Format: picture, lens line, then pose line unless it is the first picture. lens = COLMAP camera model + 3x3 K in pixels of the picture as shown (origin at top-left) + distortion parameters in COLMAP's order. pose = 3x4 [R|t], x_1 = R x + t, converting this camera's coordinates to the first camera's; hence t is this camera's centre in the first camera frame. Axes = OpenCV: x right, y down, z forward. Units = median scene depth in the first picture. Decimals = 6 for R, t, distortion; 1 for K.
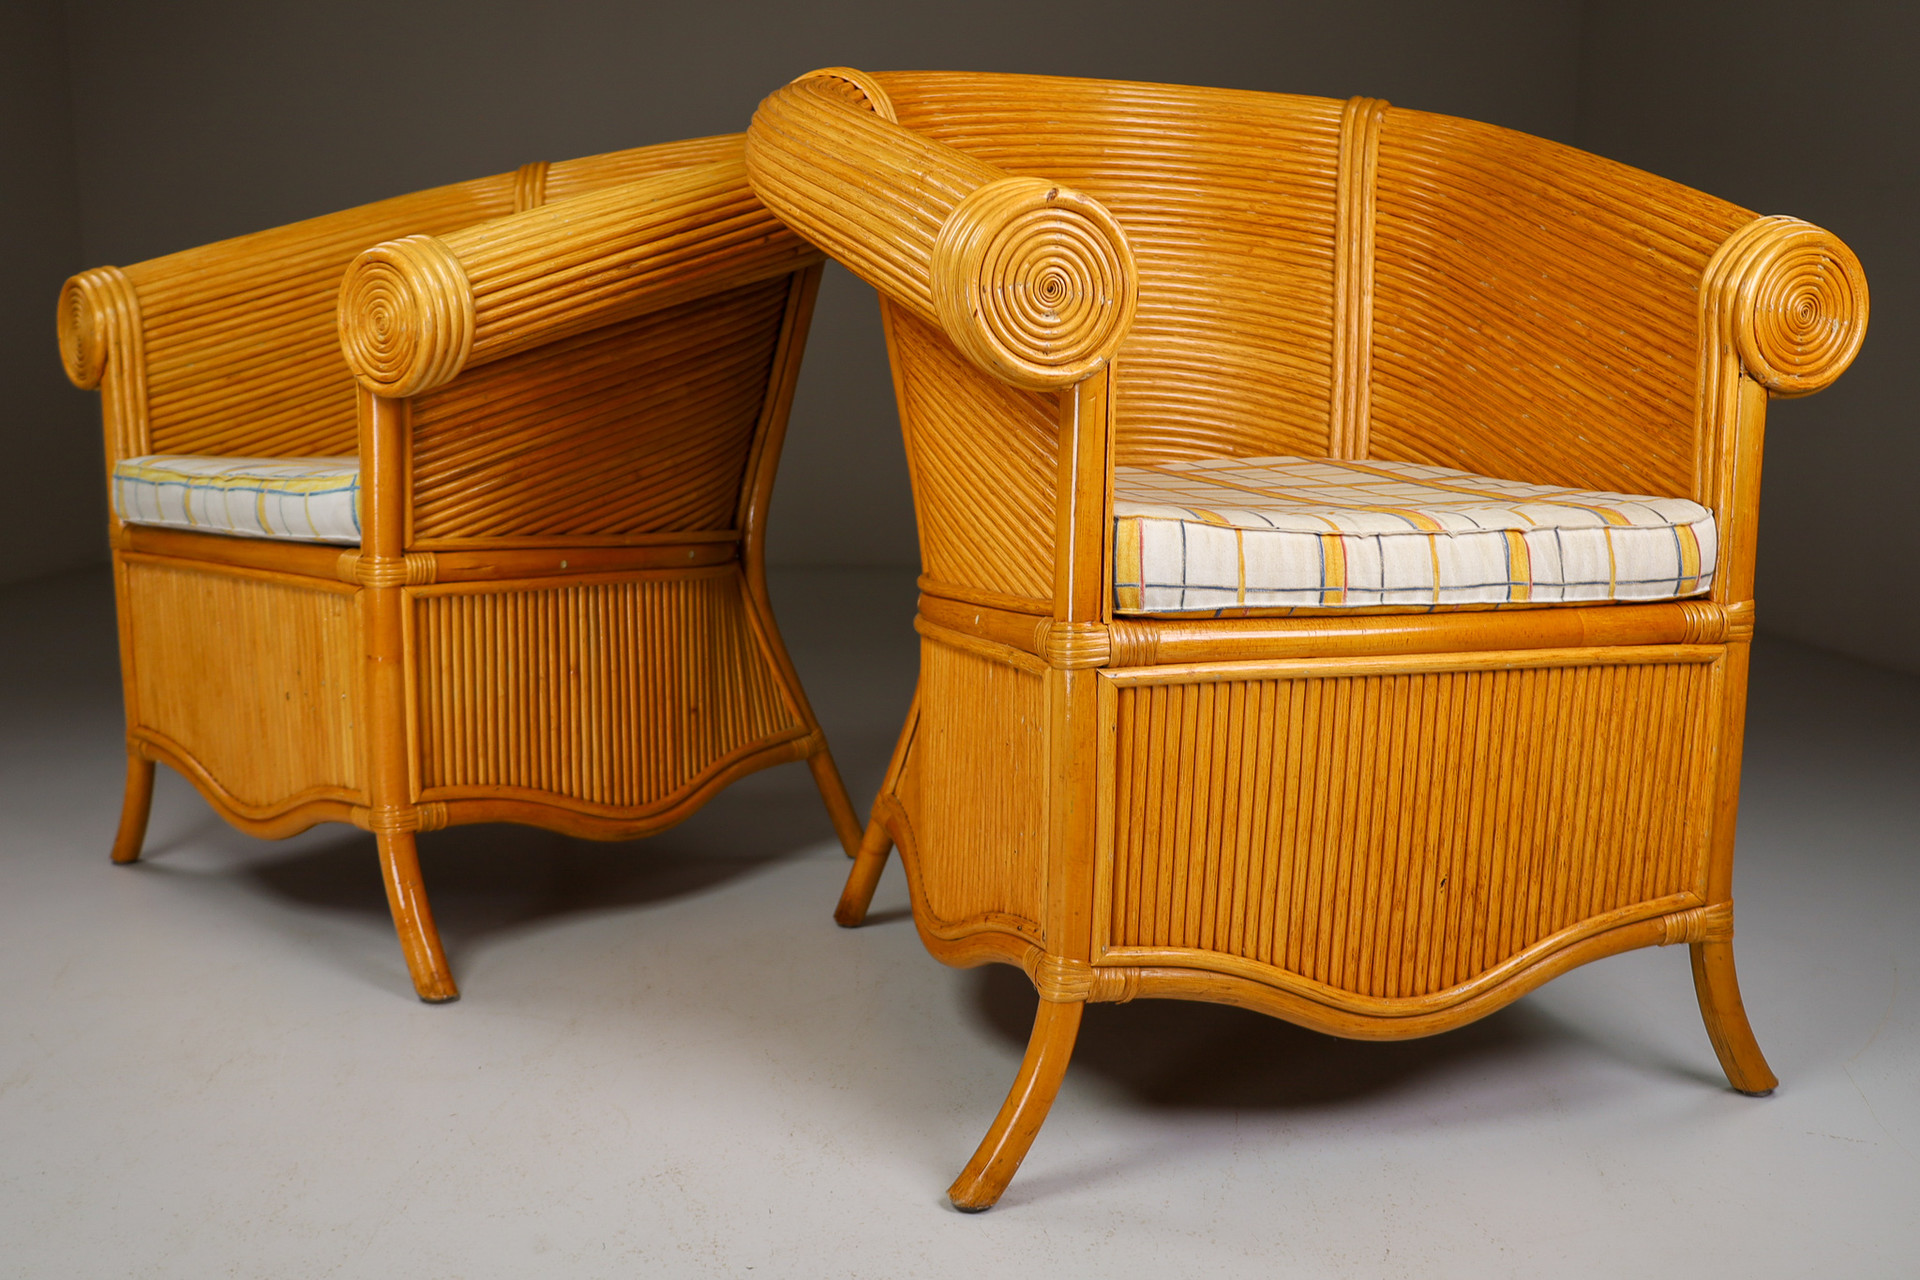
lens RADIAL K [[2551.3, 0, 960.0], [0, 2551.3, 640.0], [0, 0, 1]] dist [0.016563, 0.096166]
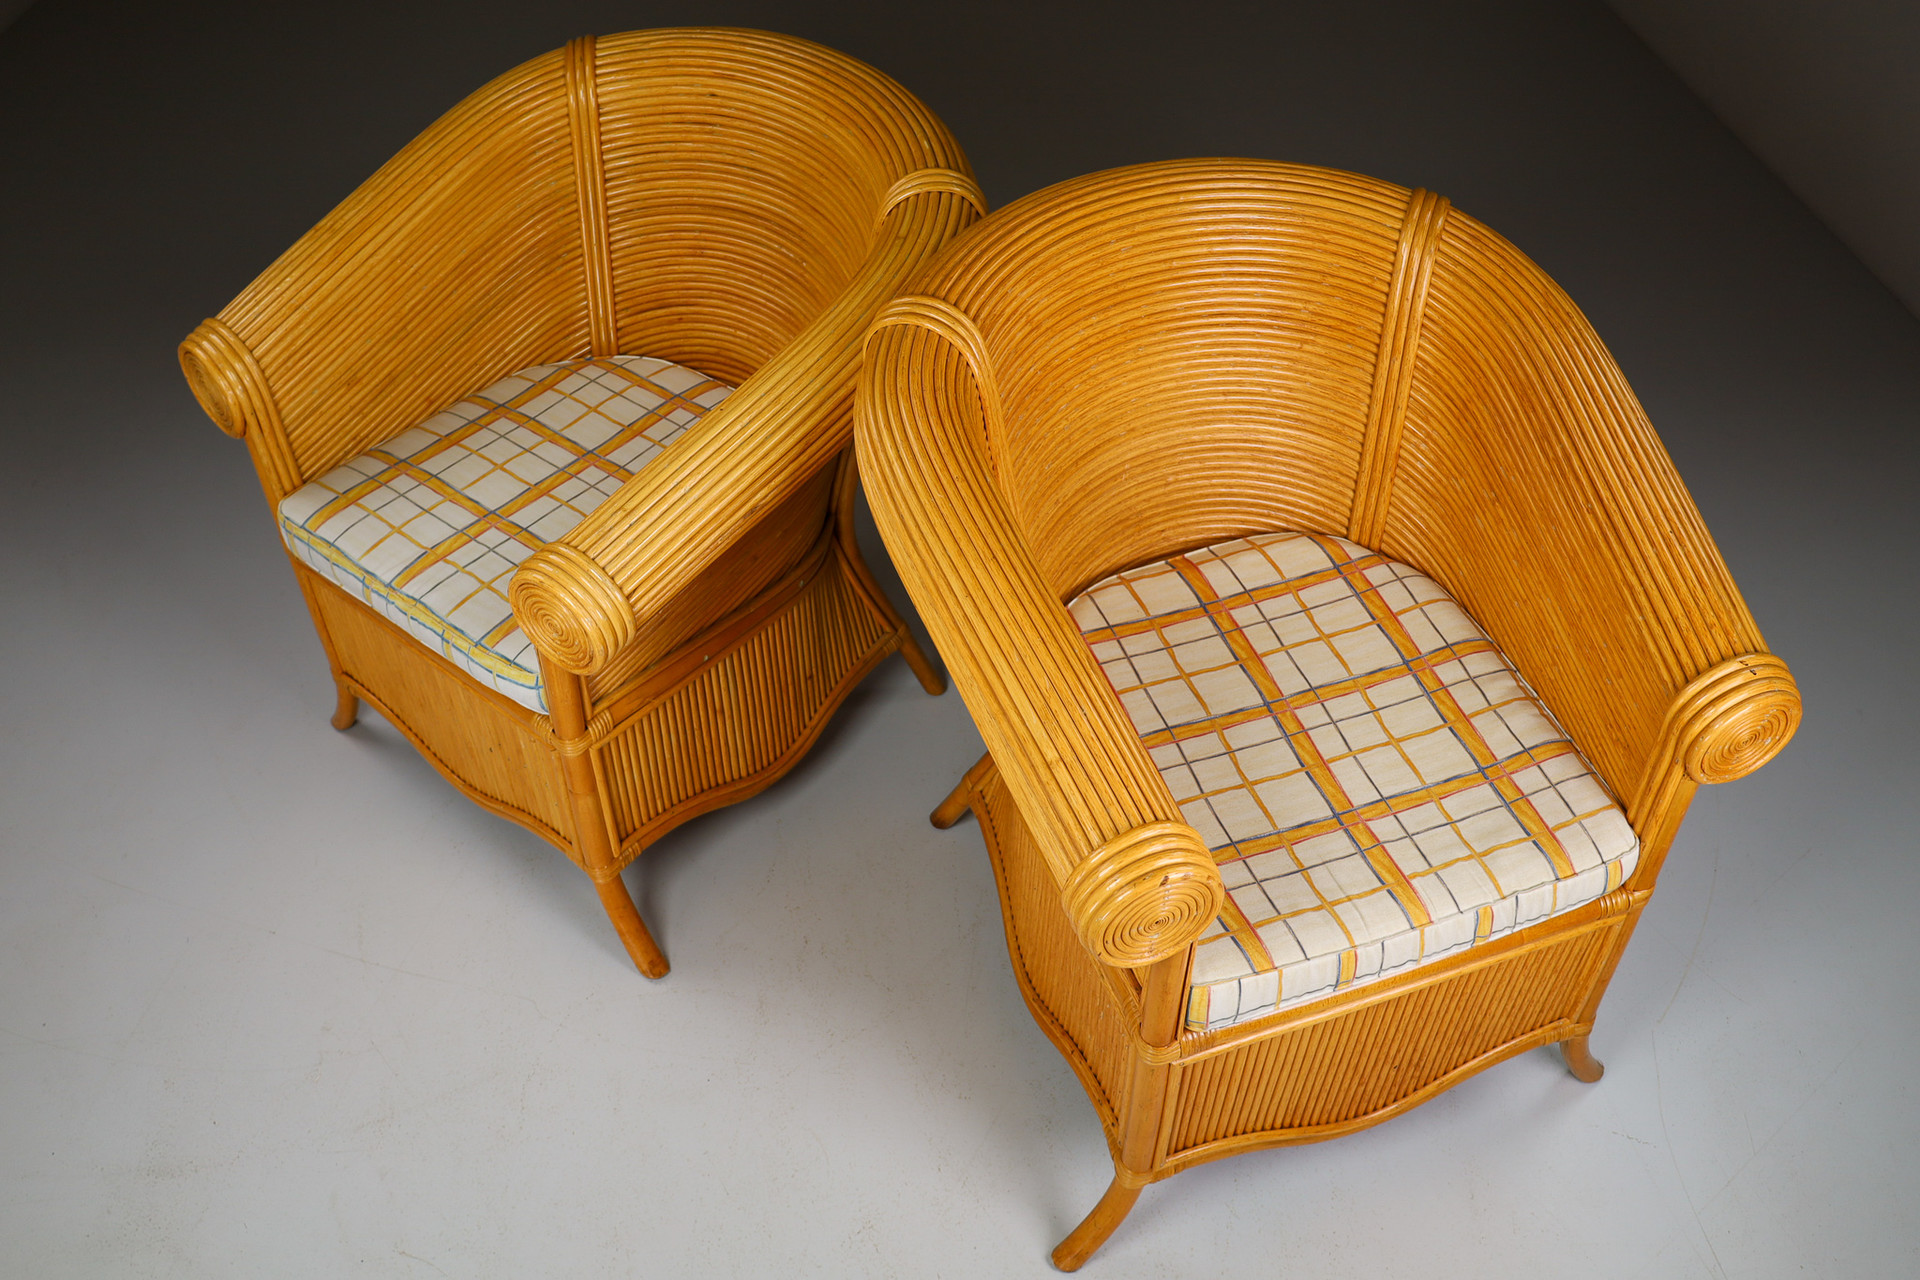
lens RADIAL K [[2551.3, 0, 960.0], [0, 2551.3, 640.0], [0, 0, 1]] dist [0.016563, 0.096166]
pose [[0.997890, -0.042468, 0.049114, -0.090640], [-0.009903, 0.648038, 0.761543, -0.908712], [-0.064169, -0.760423, 0.646250, 0.215082]]
